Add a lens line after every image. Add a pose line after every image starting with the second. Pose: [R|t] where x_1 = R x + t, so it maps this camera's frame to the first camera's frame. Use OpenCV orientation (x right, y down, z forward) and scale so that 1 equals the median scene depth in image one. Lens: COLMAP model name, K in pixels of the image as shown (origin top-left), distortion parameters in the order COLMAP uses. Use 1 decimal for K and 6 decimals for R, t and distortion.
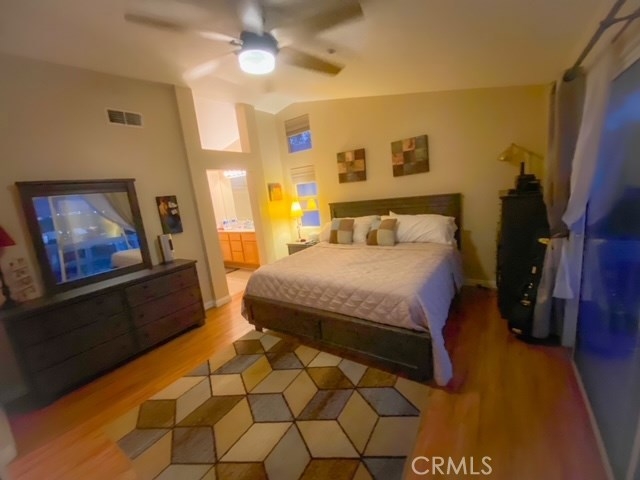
lens RADIAL K [[259.4, 0, 321.2], [0, 259.4, 239.7], [0, 0, 1]] dist [0.040136, -0.000188]
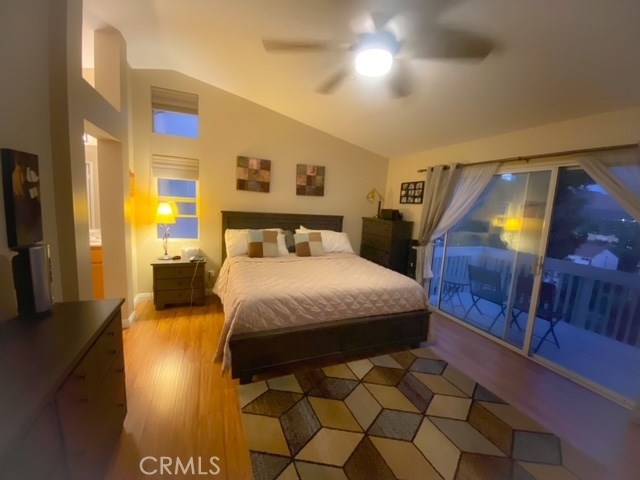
lens RADIAL K [[259.4, 0, 321.2], [0, 259.4, 236.3], [0, 0, 1]] dist [0.040136, -0.000188]
pose [[0.532877, 0.030664, 0.845637, -0.626435], [0.039129, 0.997381, -0.060824, 0.005637], [-0.845288, 0.065501, 0.530281, 0.365769]]
